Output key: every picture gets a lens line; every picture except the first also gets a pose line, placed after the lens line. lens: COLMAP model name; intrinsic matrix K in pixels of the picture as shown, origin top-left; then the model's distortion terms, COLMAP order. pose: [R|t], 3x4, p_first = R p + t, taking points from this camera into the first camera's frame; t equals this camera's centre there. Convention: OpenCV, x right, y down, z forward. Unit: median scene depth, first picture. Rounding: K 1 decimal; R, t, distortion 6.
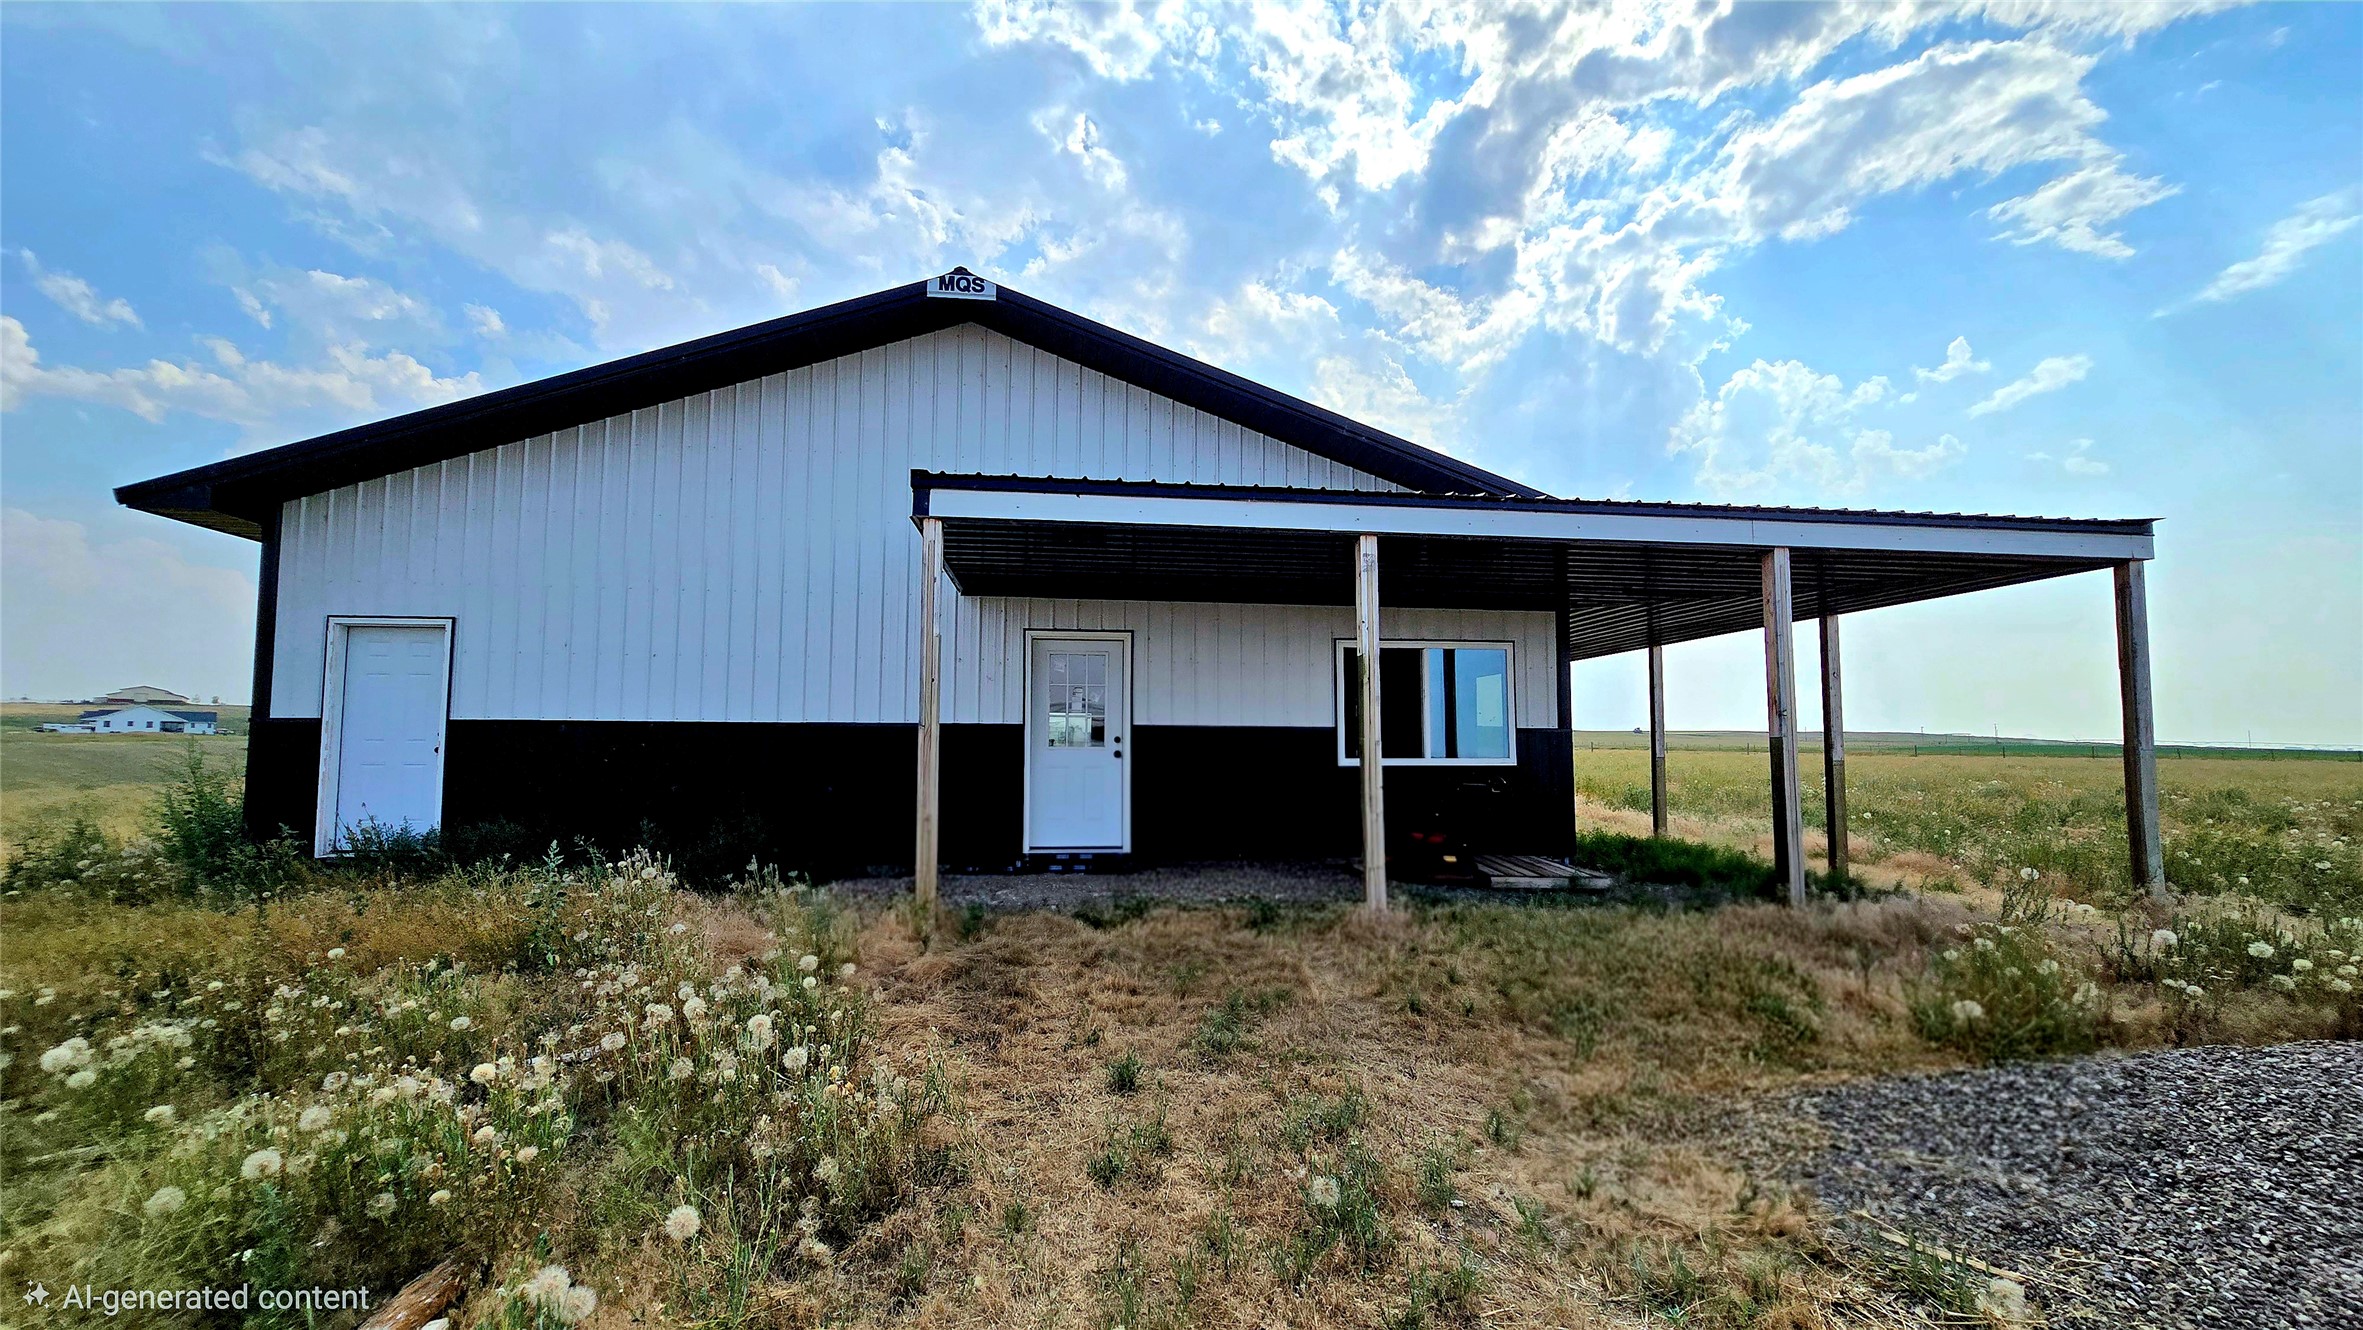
lens RADIAL K [[969.2, 0, 1174.8], [0, 969.2, 669.9], [0, 0, 1]] dist [-0.003881, -0.000403]
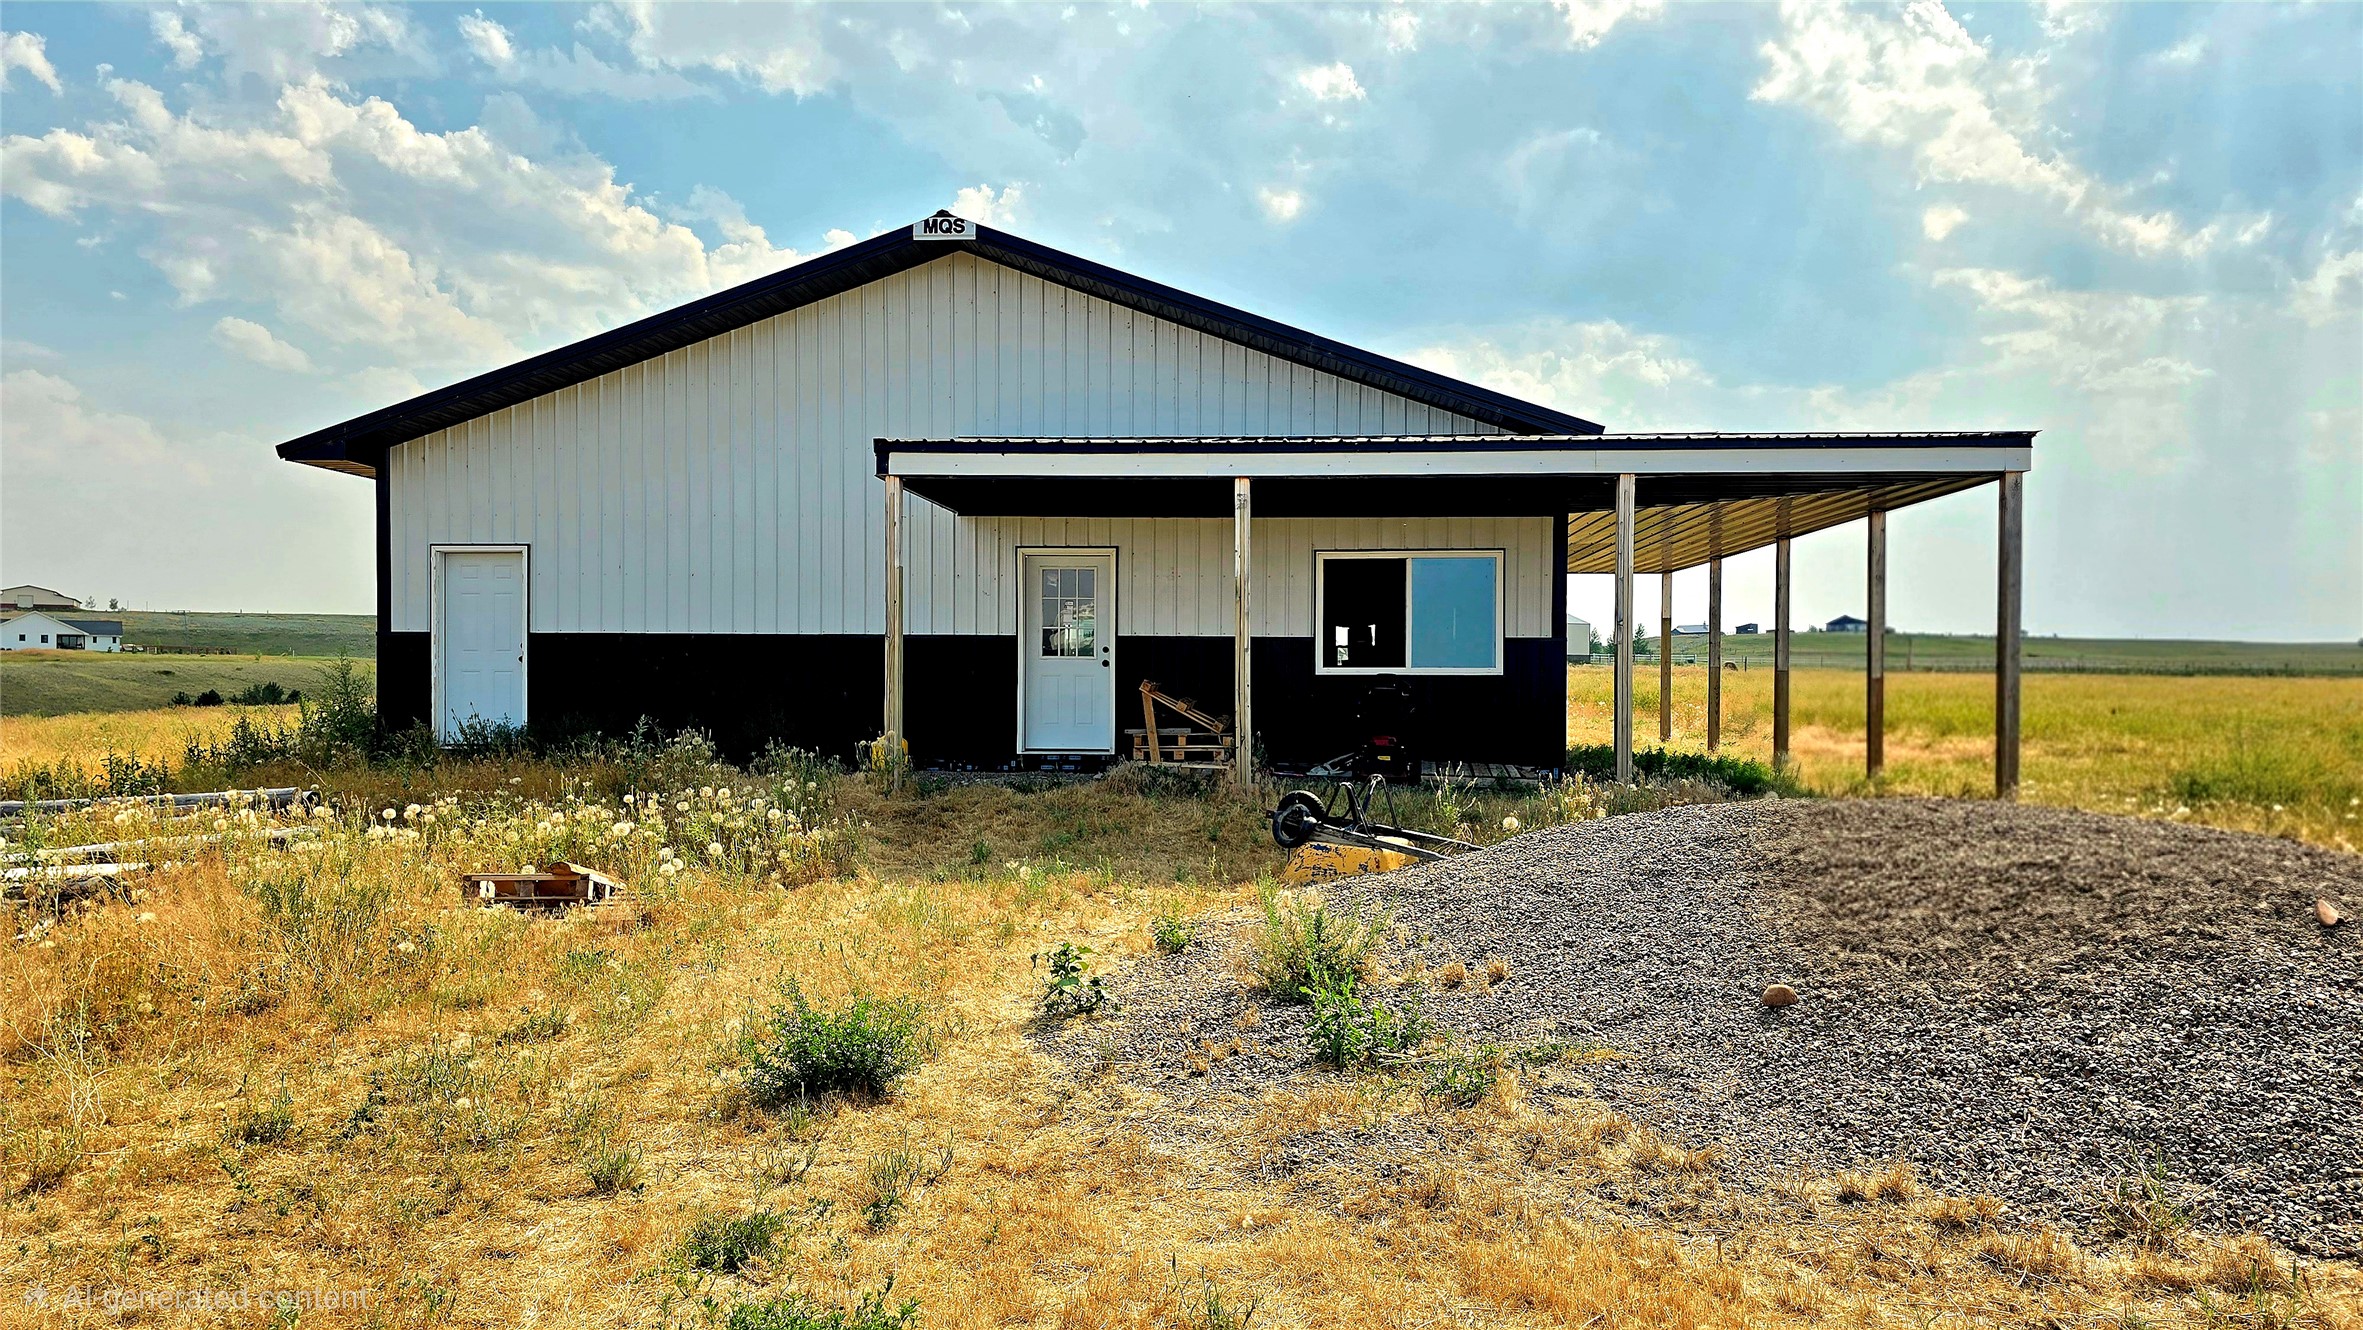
lens RADIAL K [[1580.0, 0, 1184.9], [0, 1580.0, 664.2], [0, 0, 1]] dist [0.055325, -0.064130]
pose [[0.982492, 0.000529, -0.186301, 0.378196], [0.013393, 0.997208, 0.073462, -0.040448], [0.185820, -0.074671, 0.979742, -0.726474]]
